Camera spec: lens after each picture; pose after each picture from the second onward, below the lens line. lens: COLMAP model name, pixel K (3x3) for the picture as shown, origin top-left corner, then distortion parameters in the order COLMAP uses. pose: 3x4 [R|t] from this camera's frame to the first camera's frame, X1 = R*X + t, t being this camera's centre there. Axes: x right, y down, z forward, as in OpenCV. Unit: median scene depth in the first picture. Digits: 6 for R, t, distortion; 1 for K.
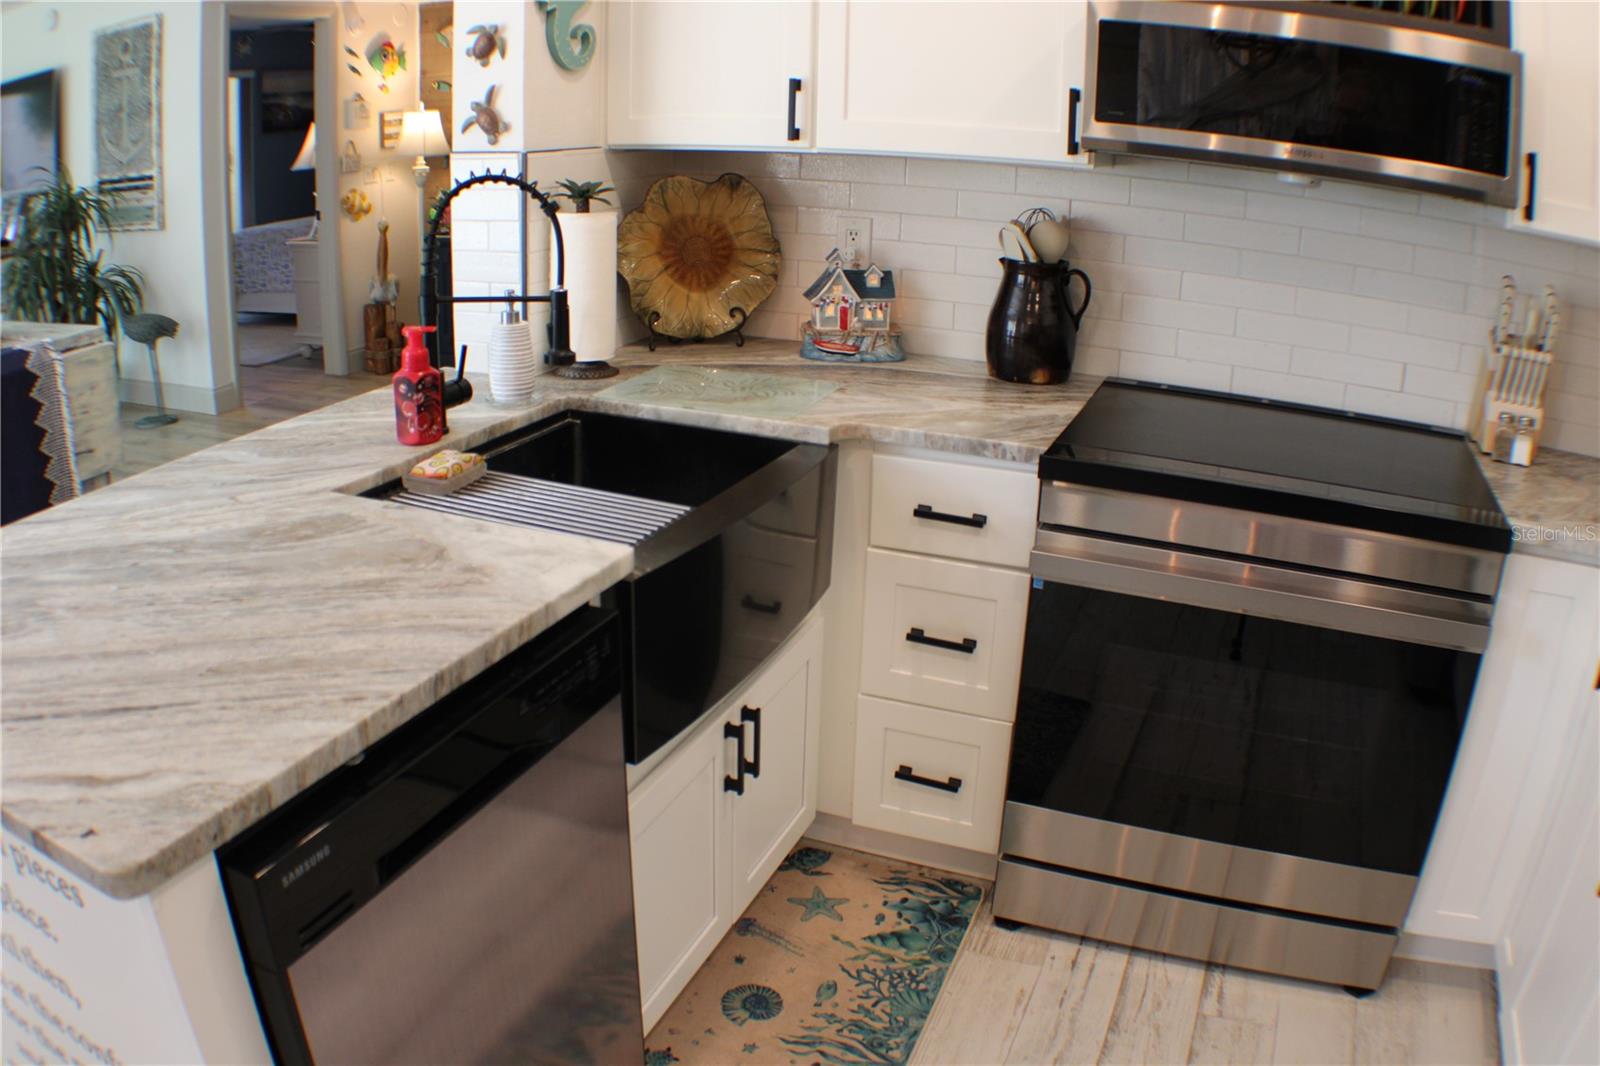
lens RADIAL K [[1227.6, 0, 790.9], [0, 1227.6, 528.1], [0, 0, 1]] dist [-0.319356, 0.083969]
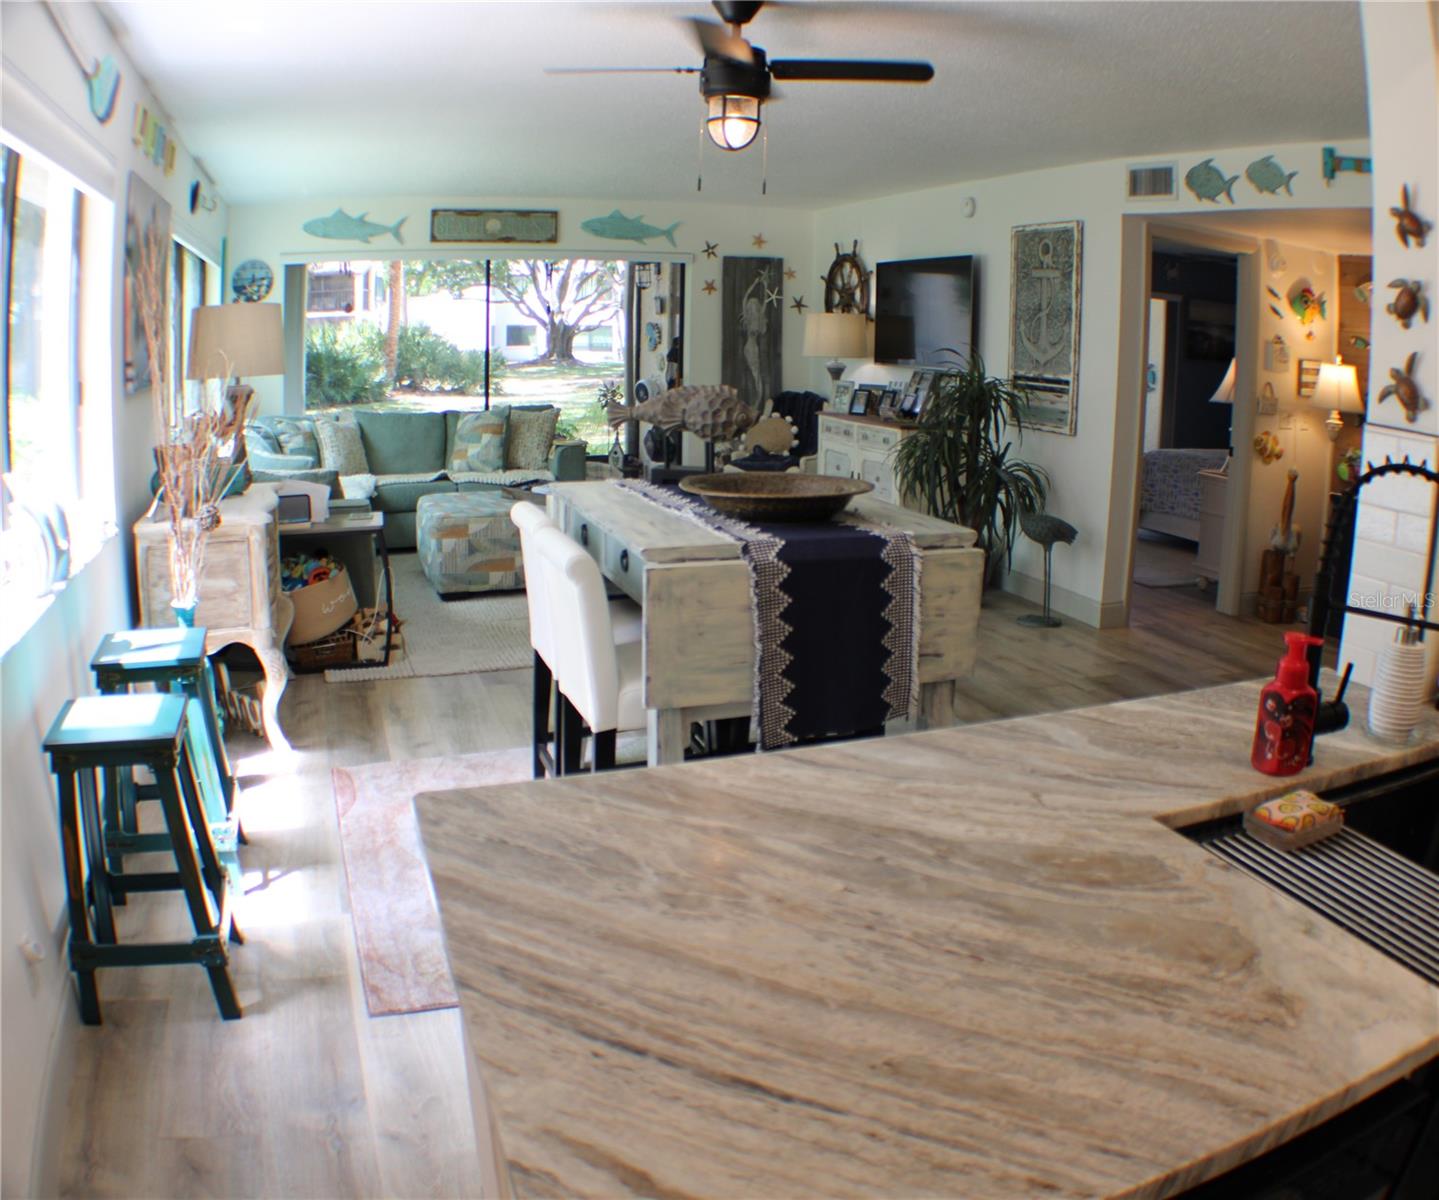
lens RADIAL K [[1159.2, 0, 752.0], [0, 1159.2, 604.4], [0, 0, 1]] dist [-0.341017, 0.105871]
pose [[0.693896, 0.159380, -0.702215, -0.057499], [-0.241898, 0.970119, -0.018847, -0.073085], [0.678228, 0.182942, 0.711716, 0.182842]]
